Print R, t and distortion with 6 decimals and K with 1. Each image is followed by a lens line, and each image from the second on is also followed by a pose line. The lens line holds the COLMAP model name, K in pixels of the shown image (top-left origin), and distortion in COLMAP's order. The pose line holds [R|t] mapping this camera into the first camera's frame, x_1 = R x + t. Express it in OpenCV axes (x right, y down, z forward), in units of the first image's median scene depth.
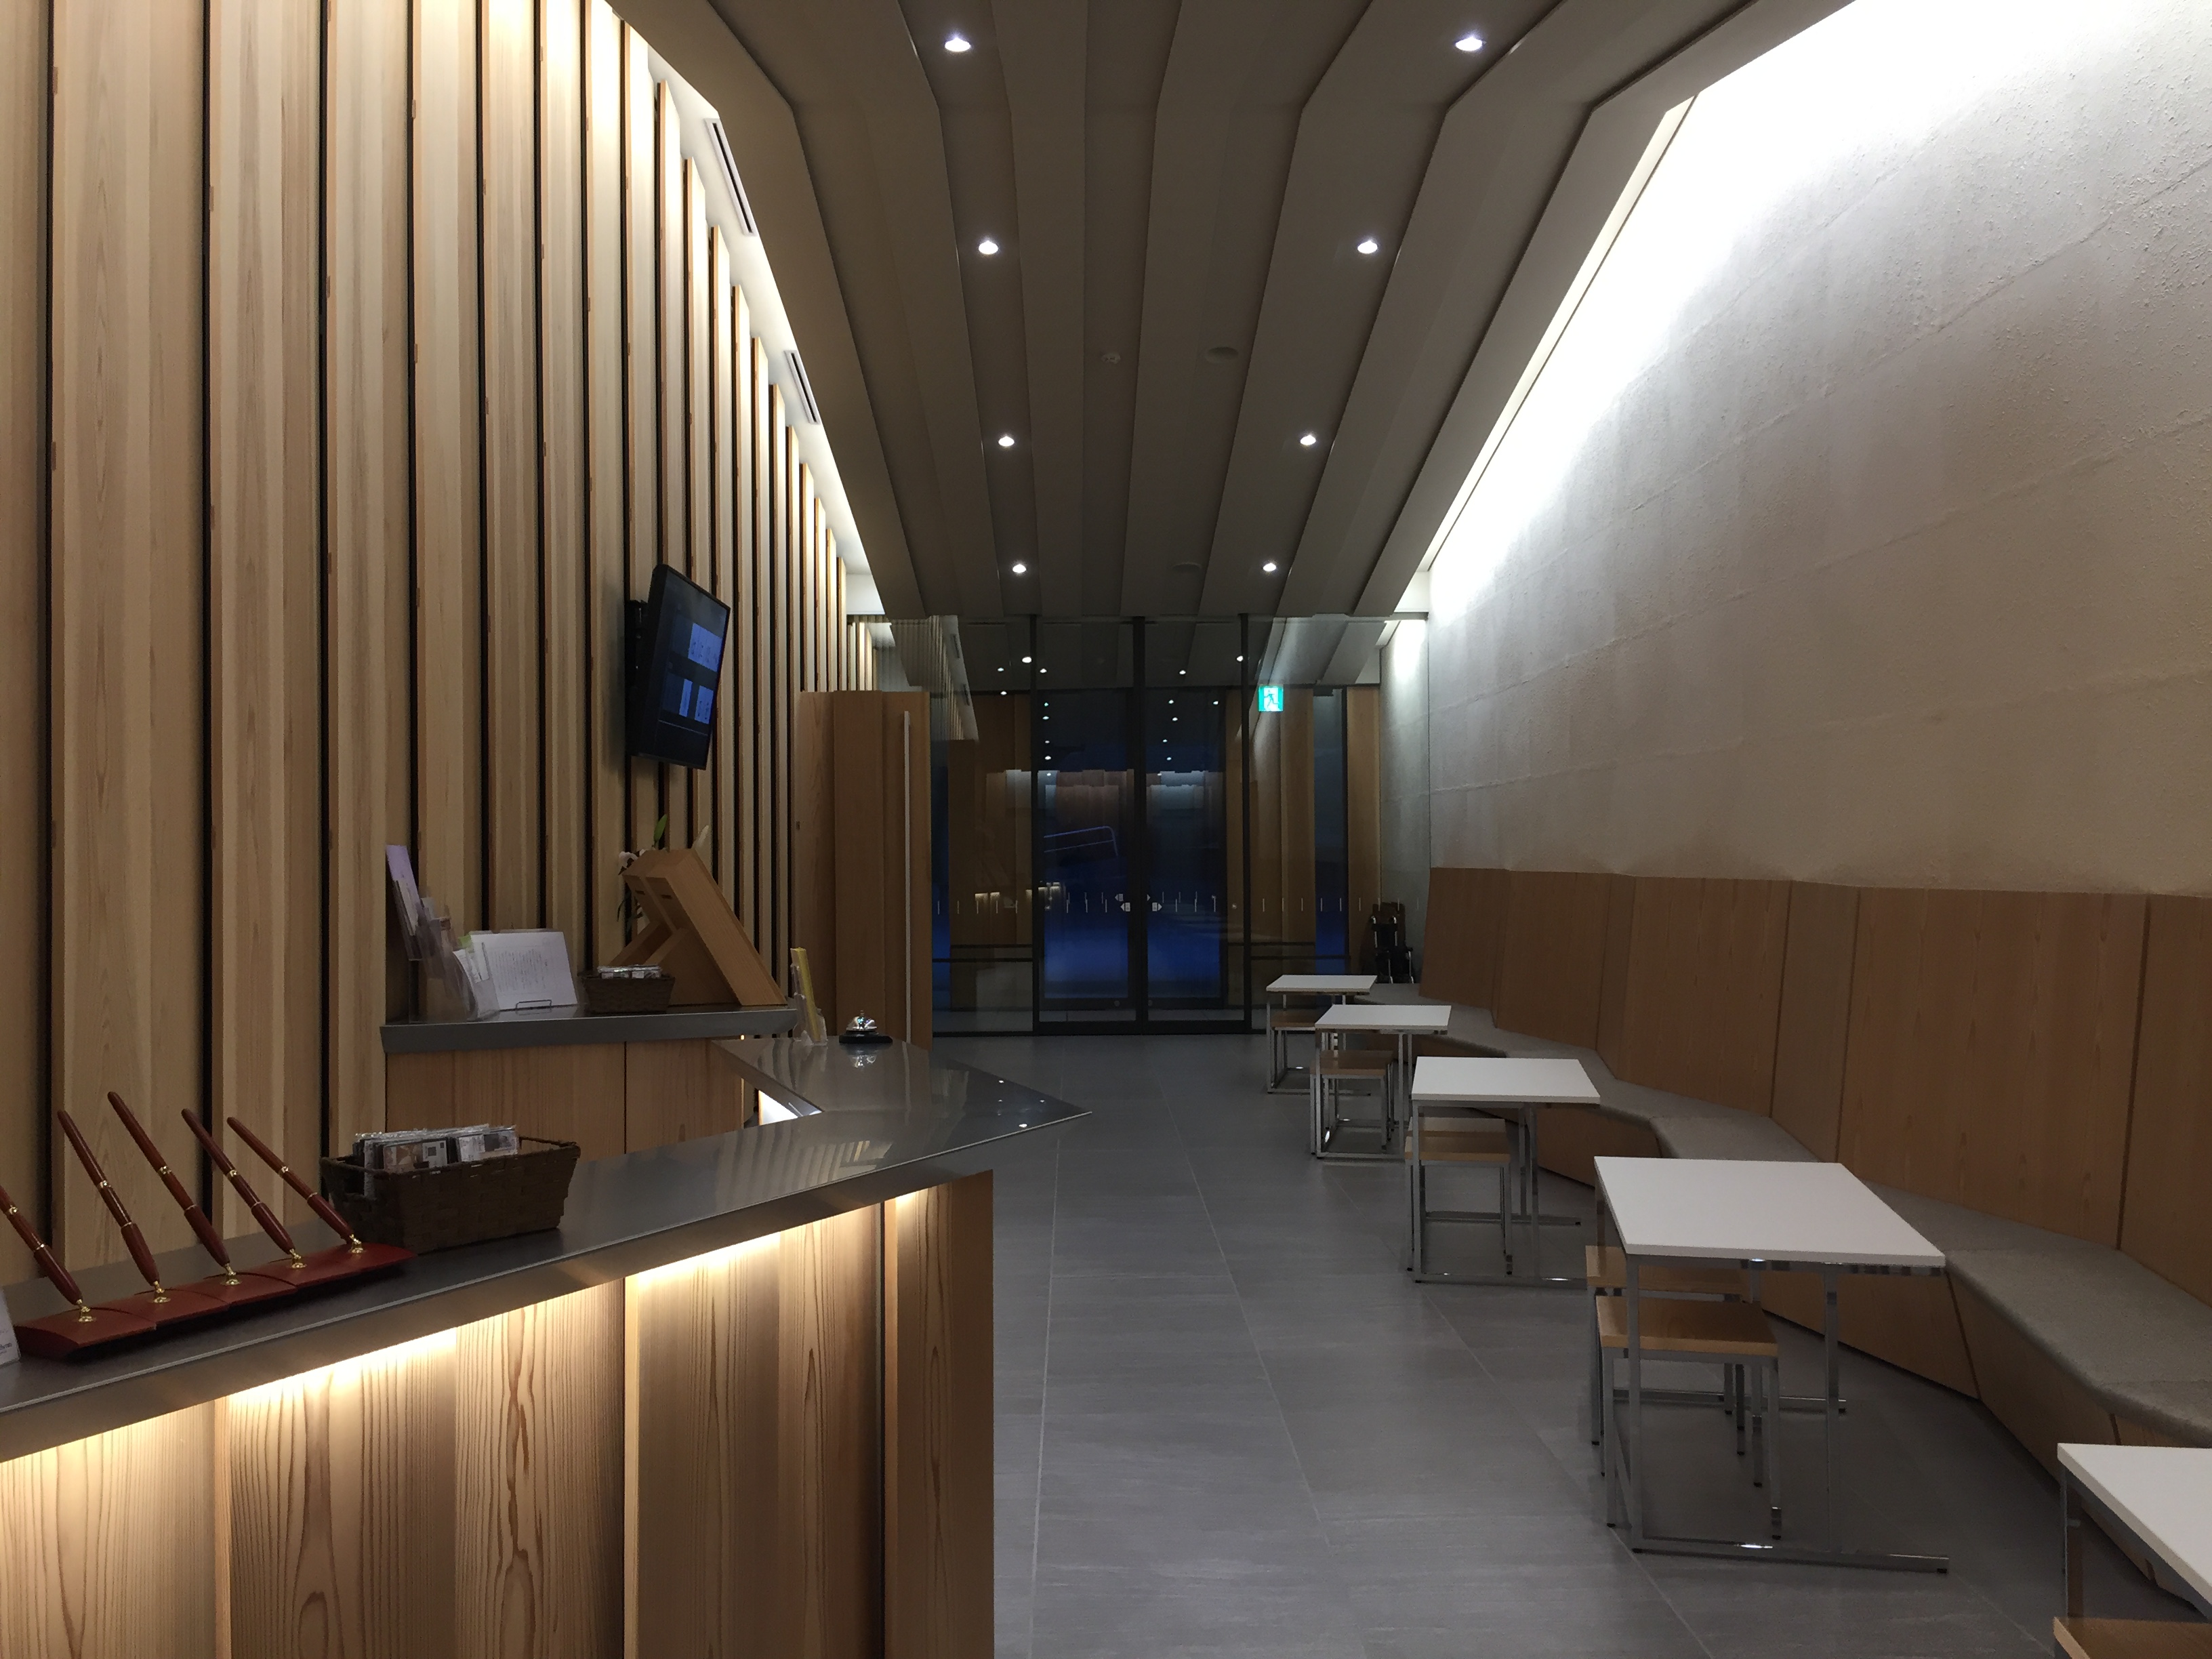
lens RADIAL K [[2050.8, 0, 1104.6], [0, 2050.8, 827.5], [0, 0, 1]] dist [0.018245, 0.000000]
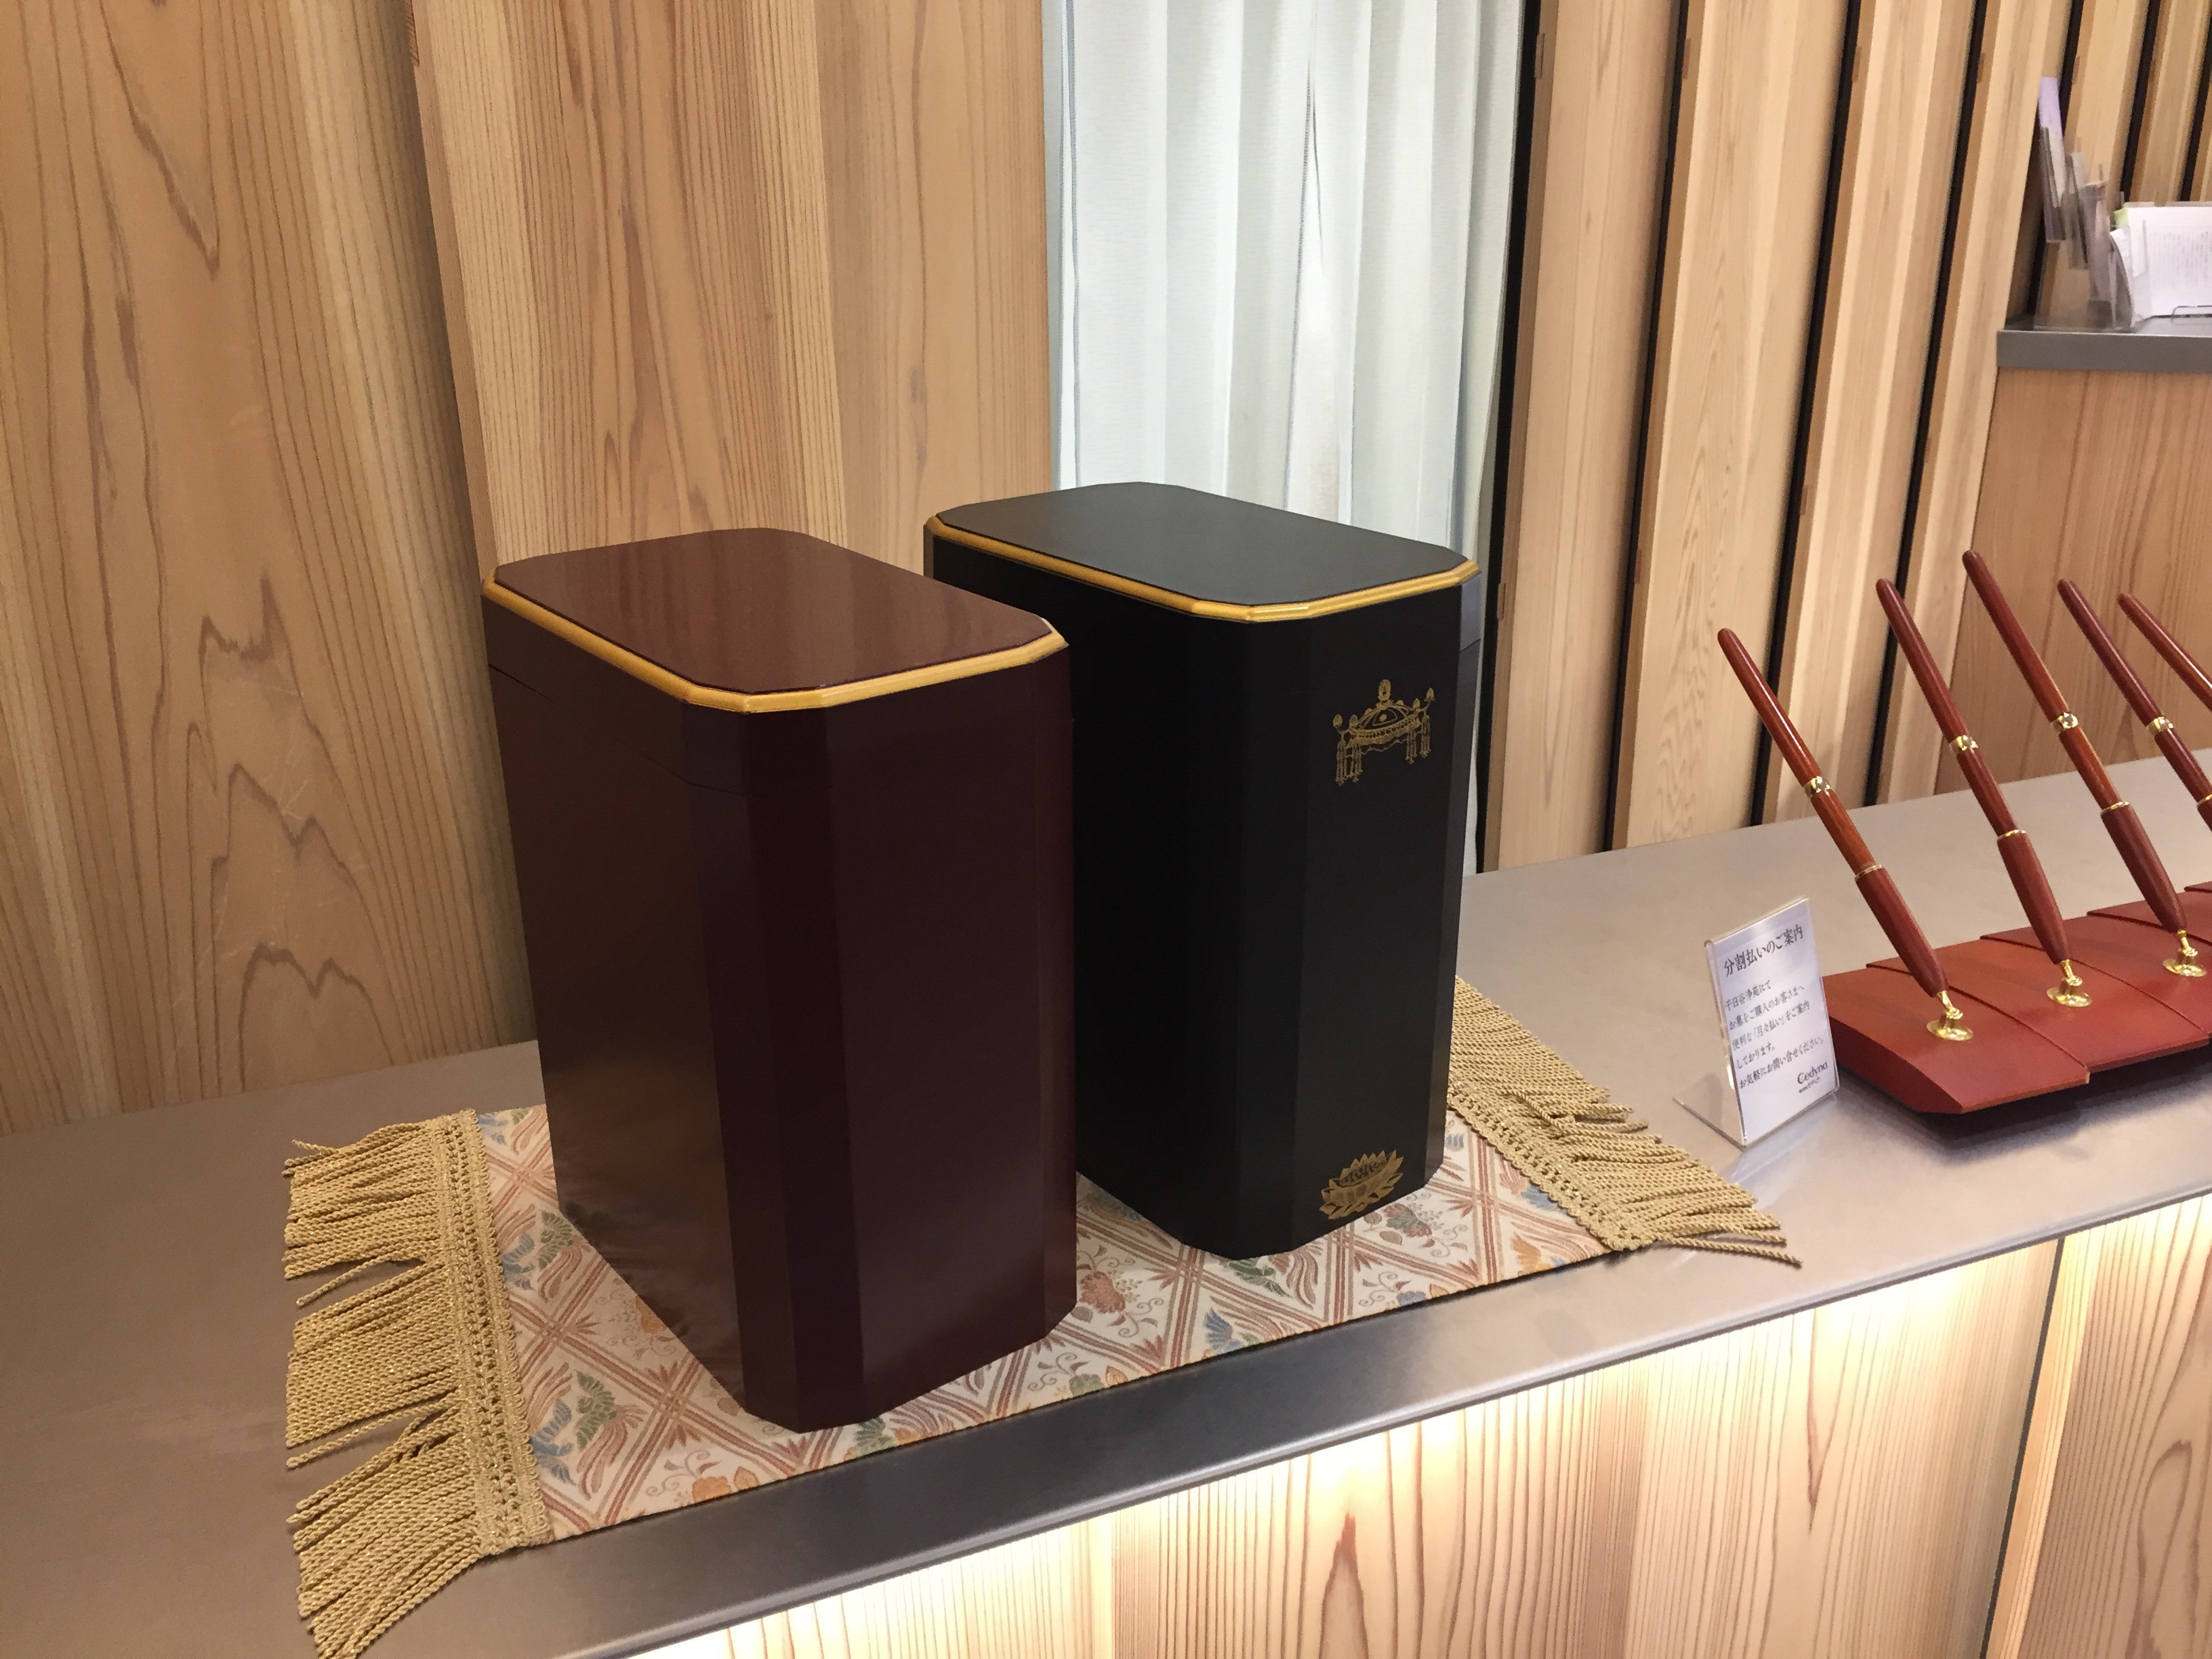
lens RADIAL K [[2050.8, 0, 1107.5], [0, 2050.8, 828.9], [0, 0, 1]] dist [0.018245, 0.000000]
pose [[0.790048, 0.219422, -0.572431, -0.137154], [-0.006359, 0.936635, 0.350249, 0.003895], [0.613012, -0.273073, 0.741382, 0.181613]]
